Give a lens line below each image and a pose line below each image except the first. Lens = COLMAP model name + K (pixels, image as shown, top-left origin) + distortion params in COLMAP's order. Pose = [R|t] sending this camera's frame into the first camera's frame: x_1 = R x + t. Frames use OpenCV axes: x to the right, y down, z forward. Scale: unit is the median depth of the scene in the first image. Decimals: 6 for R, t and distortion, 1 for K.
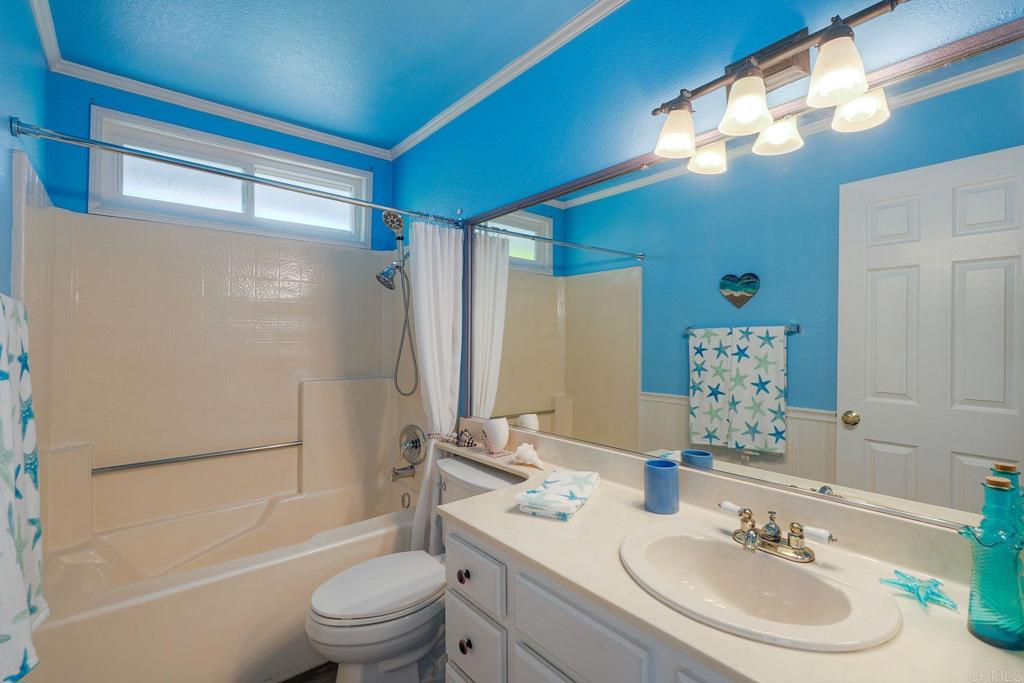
lens RADIAL K [[453.8, 0, 512.0], [0, 453.8, 341.5], [0, 0, 1]] dist [-0.000196, 0.000092]
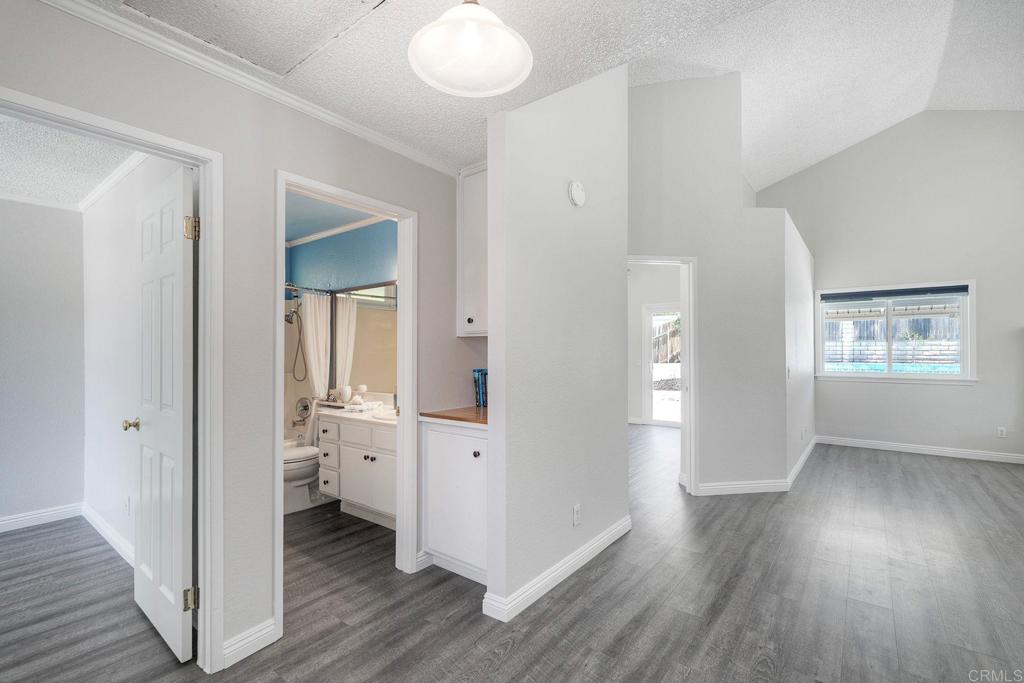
lens RADIAL K [[454.7, 0, 509.1], [0, 454.7, 352.1], [0, 0, 1]] dist [0.000843, 0.000216]
pose [[0.975789, -0.006598, 0.218615, 0.222746], [0.007369, 0.999969, -0.002711, 0.013835], [-0.218591, 0.004256, 0.975807, -1.142094]]
